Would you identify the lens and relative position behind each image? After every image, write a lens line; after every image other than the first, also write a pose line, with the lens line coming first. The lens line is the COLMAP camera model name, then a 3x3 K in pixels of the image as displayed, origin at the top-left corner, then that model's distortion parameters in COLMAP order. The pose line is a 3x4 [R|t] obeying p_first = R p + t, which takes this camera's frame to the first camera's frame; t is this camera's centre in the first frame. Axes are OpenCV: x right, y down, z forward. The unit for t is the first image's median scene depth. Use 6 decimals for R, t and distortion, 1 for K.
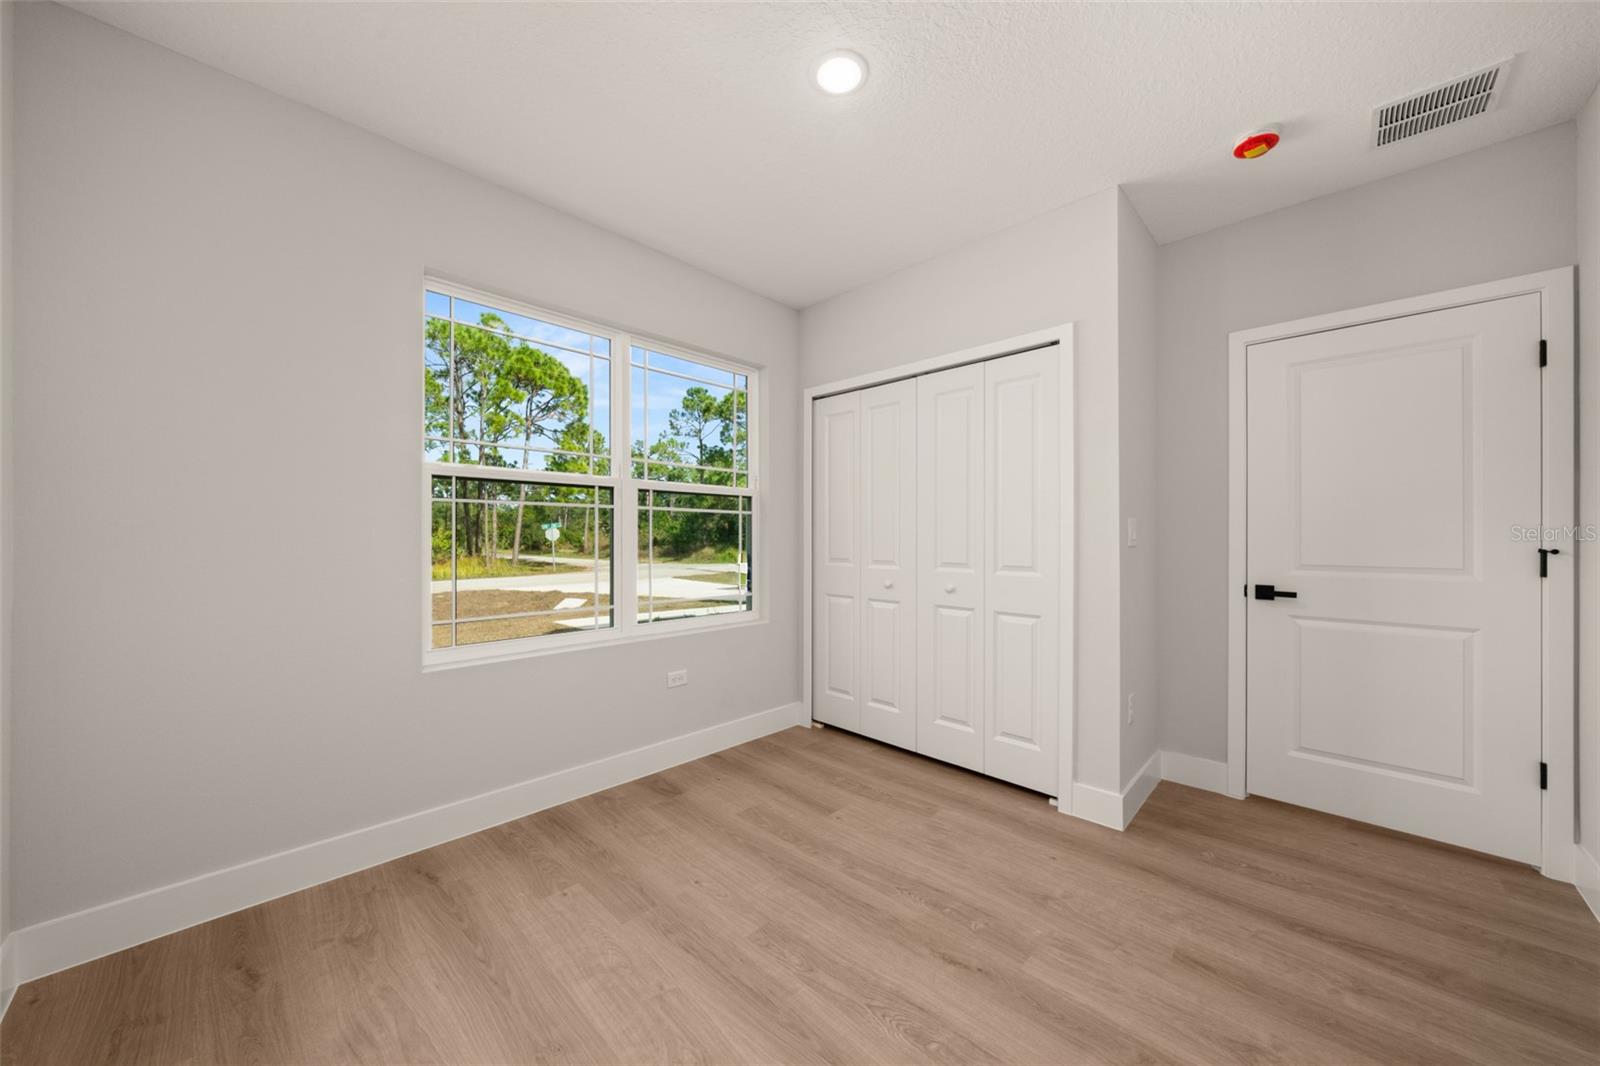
lens RADIAL K [[541.9, 0, 800.0], [0, 541.9, 533.0], [0, 0, 1]] dist [0.000165, -0.000024]
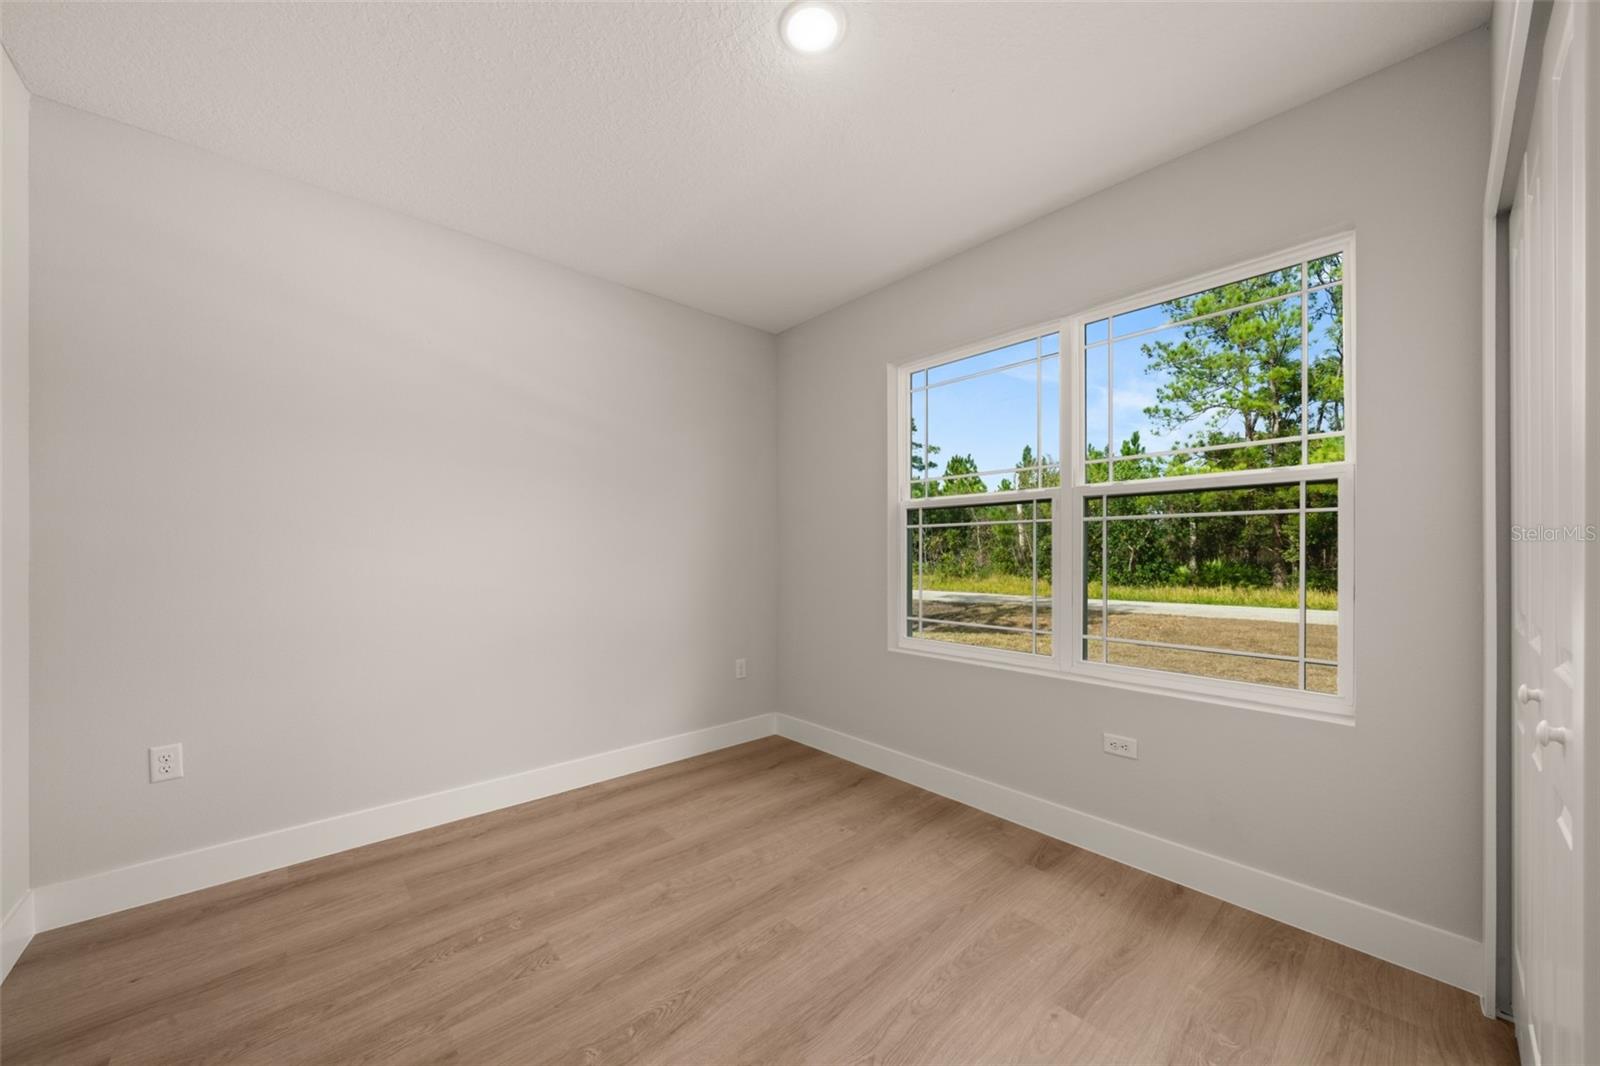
lens RADIAL K [[580.8, 0, 799.8], [0, 580.8, 551.6], [0, 0, 1]] dist [0.001108, 0.000021]
pose [[-0.052051, -0.006444, -0.998624, 0.797147], [0.003710, 0.999971, -0.006646, 0.008335], [0.998638, -0.004051, -0.052026, 0.808689]]
